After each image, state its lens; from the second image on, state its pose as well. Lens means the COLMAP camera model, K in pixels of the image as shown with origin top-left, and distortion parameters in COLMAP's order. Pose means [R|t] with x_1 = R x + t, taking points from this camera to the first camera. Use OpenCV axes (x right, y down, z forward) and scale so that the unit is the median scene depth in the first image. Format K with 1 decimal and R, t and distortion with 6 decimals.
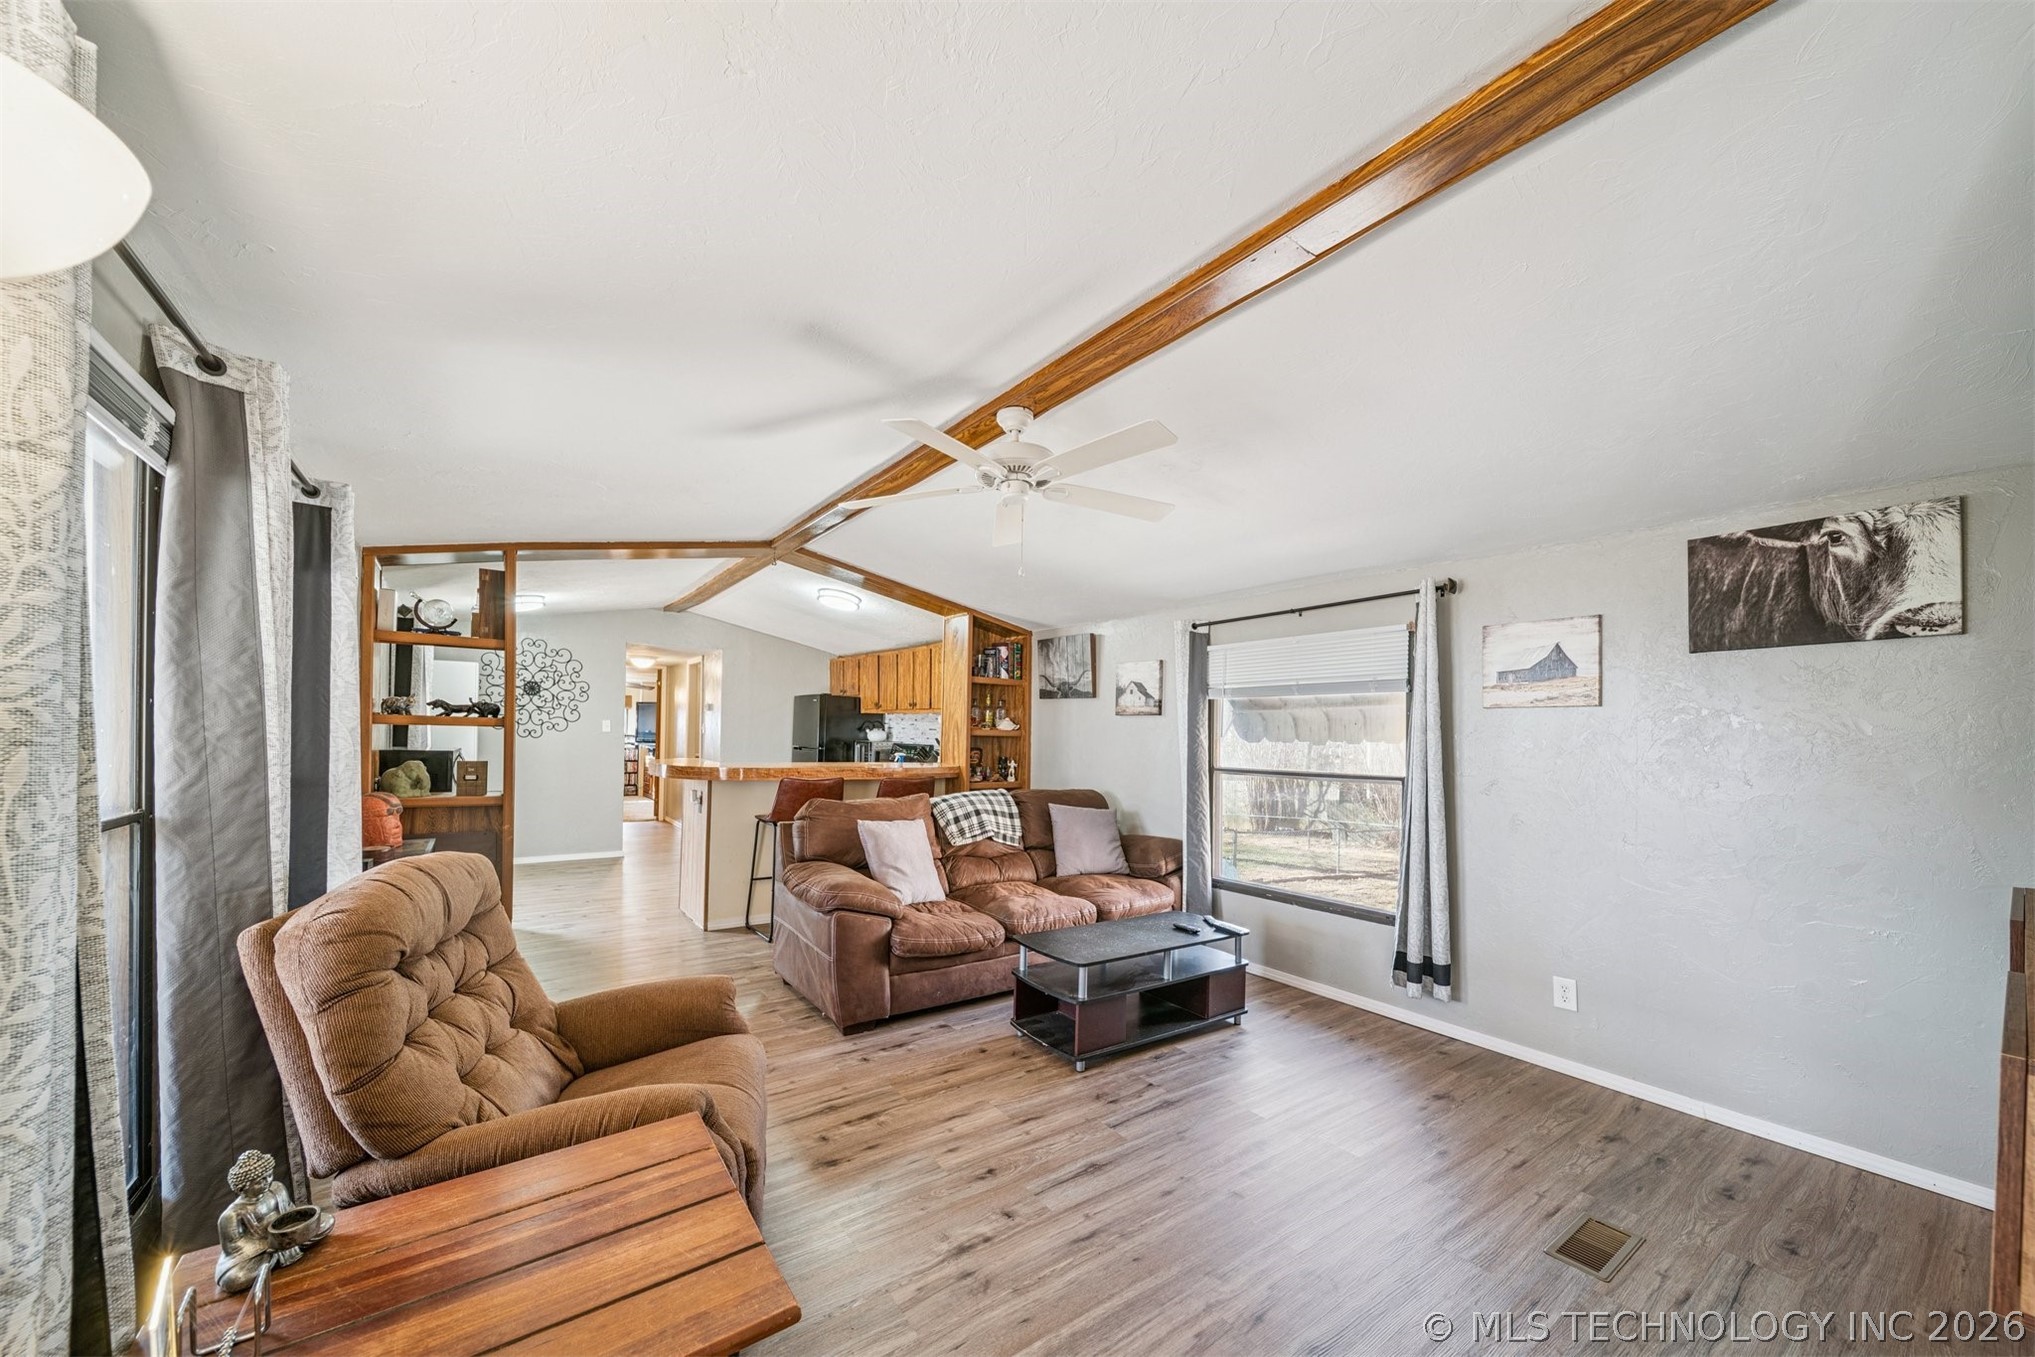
lens RADIAL K [[737.0, 0, 1023.5], [0, 737.0, 734.1], [0, 0, 1]] dist [0.001096, -0.000065]
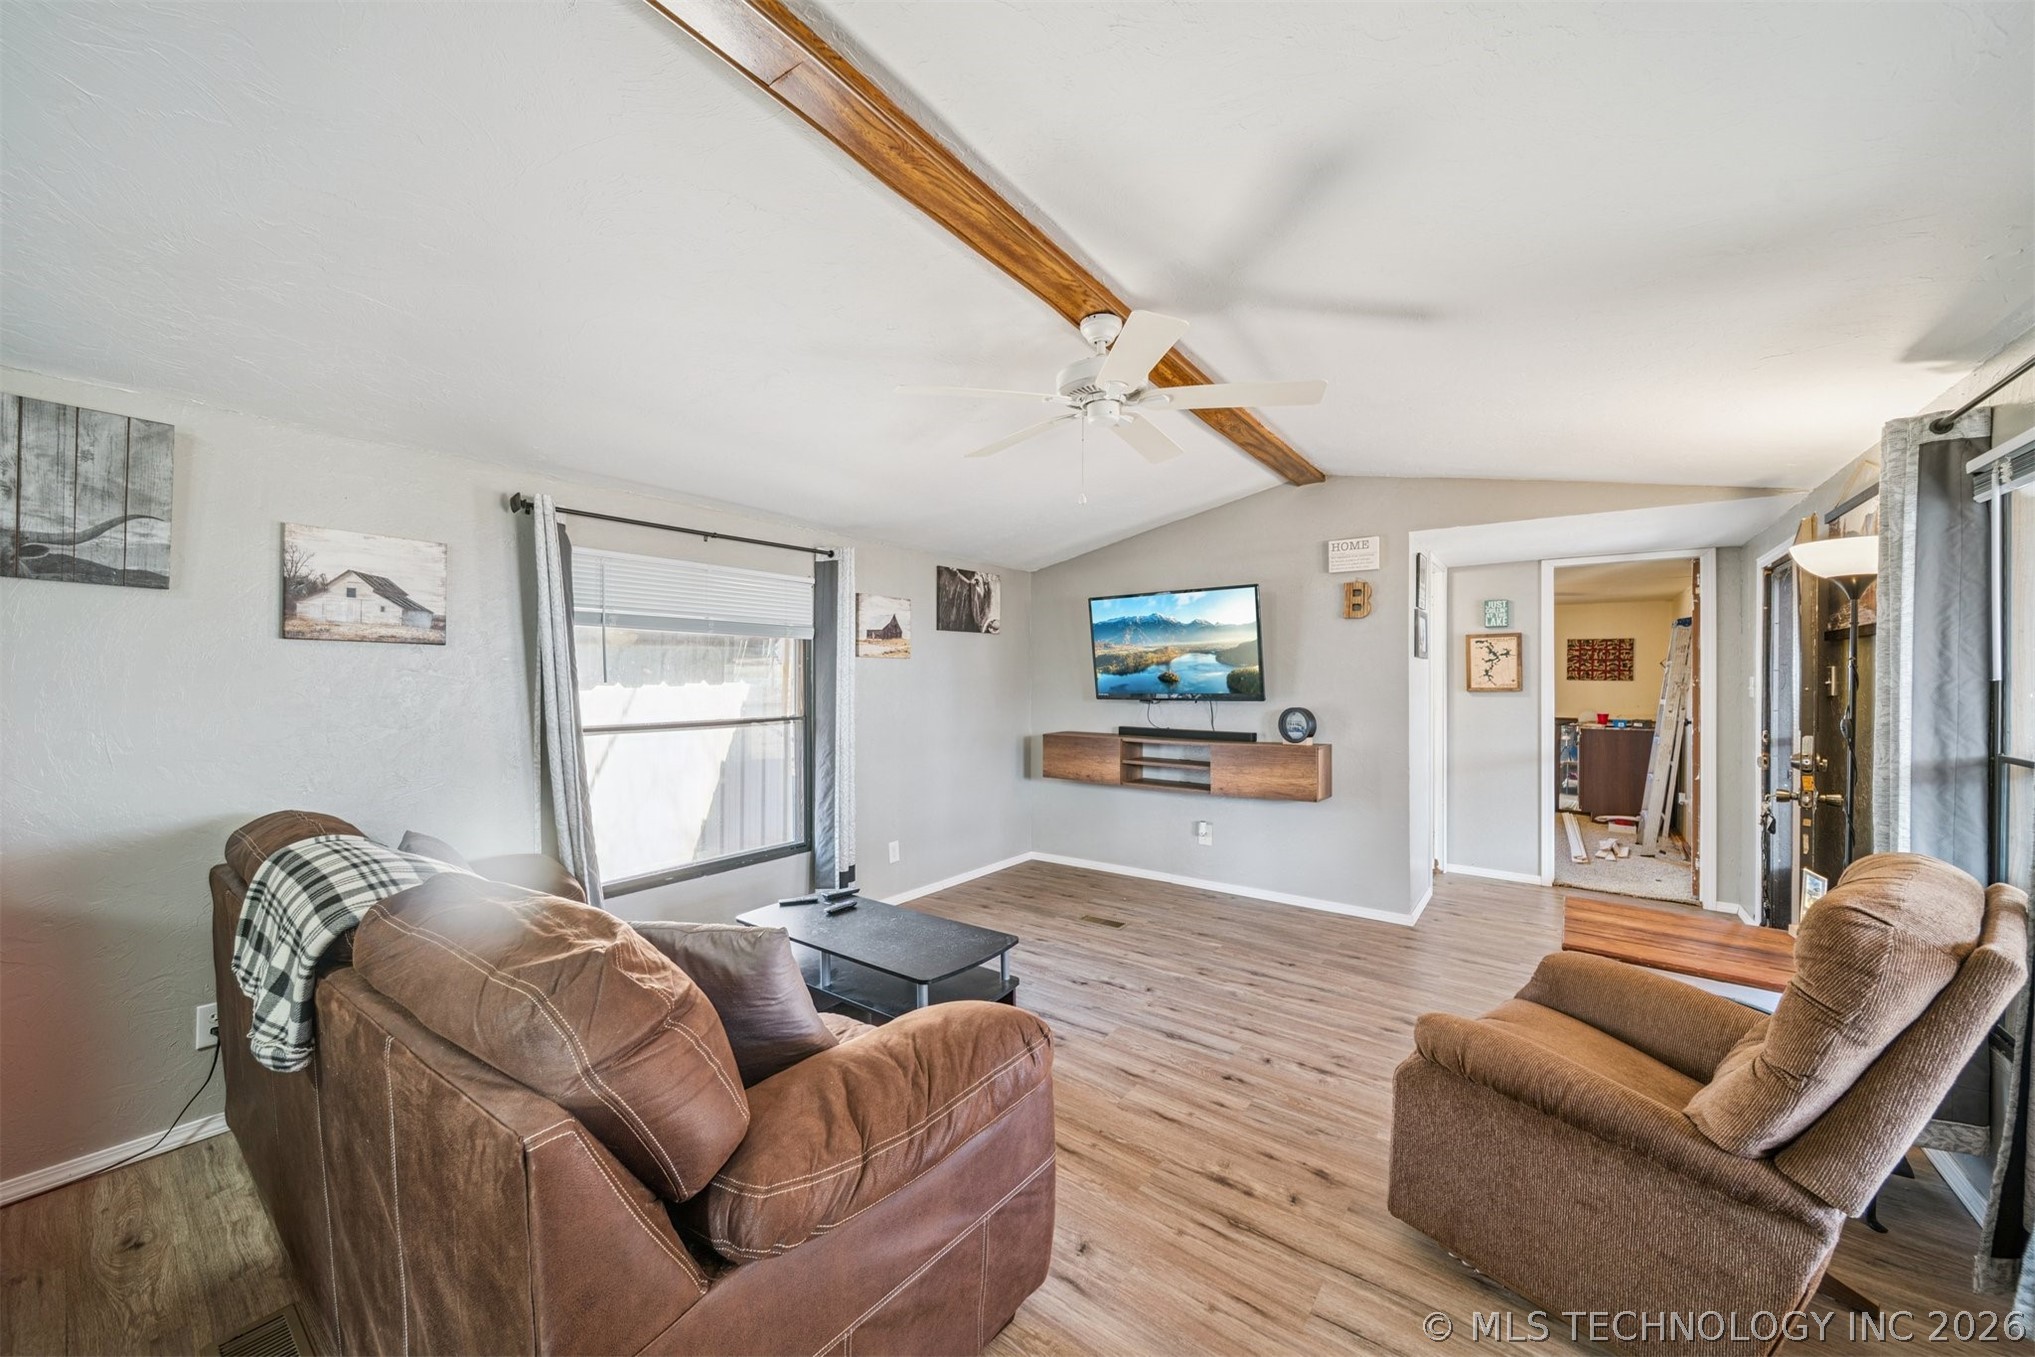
lens RADIAL K [[730.2, 0, 1013.2], [0, 730.2, 684.1], [0, 0, 1]] dist [0.000779, -0.001451]
pose [[-0.293755, -0.019935, 0.955673, -0.456348], [-0.005047, 0.999801, 0.019304, -0.009062], [-0.955867, 0.000848, -0.293797, 0.752831]]
